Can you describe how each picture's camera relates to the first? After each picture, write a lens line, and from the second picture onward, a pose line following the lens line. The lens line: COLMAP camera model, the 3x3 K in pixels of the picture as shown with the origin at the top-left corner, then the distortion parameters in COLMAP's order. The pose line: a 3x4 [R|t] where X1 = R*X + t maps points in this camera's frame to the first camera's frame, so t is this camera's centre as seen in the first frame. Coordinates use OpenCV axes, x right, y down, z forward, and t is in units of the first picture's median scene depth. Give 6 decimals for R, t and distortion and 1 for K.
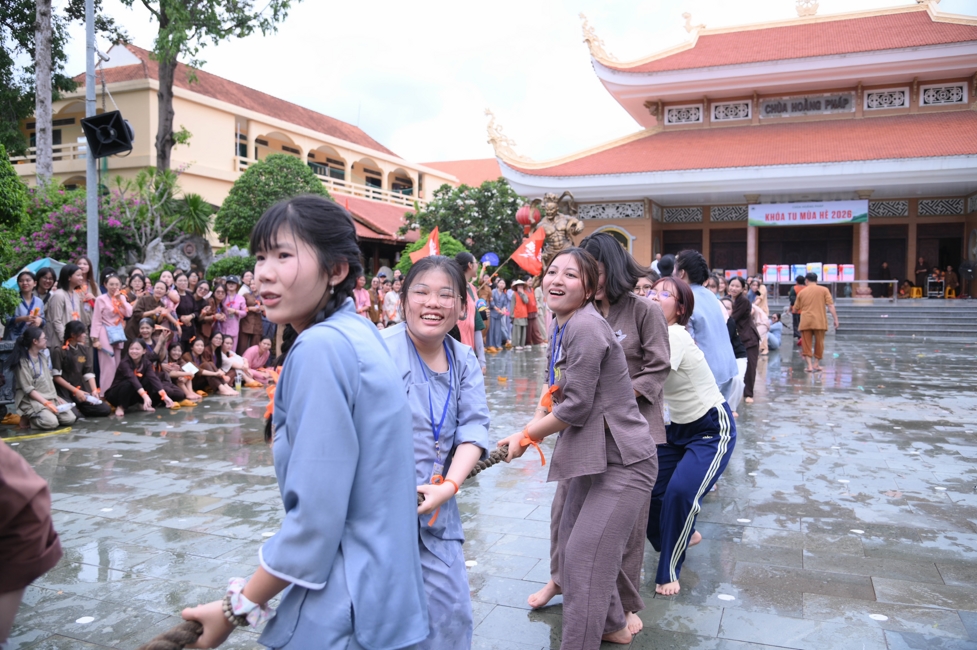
lens RADIAL K [[791.5, 0, 488.5], [0, 791.5, 325.0], [0, 0, 1]] dist [-0.008351, -0.003795]
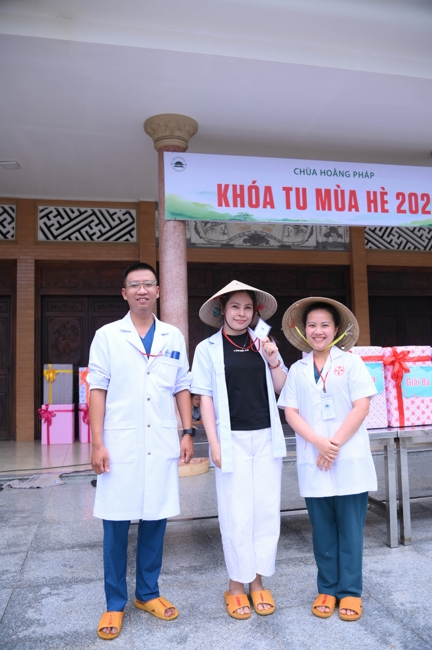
lens RADIAL K [[518.3, 0, 216.0], [0, 518.3, 325.0], [0, 0, 1]] dist [-0.037826, 0.008513]
pose [[0.825498, 0.026291, 0.563793, 0.223492], [0.051804, 0.991168, -0.122071, -0.057936], [-0.562023, 0.129976, 0.816845, 0.792107]]
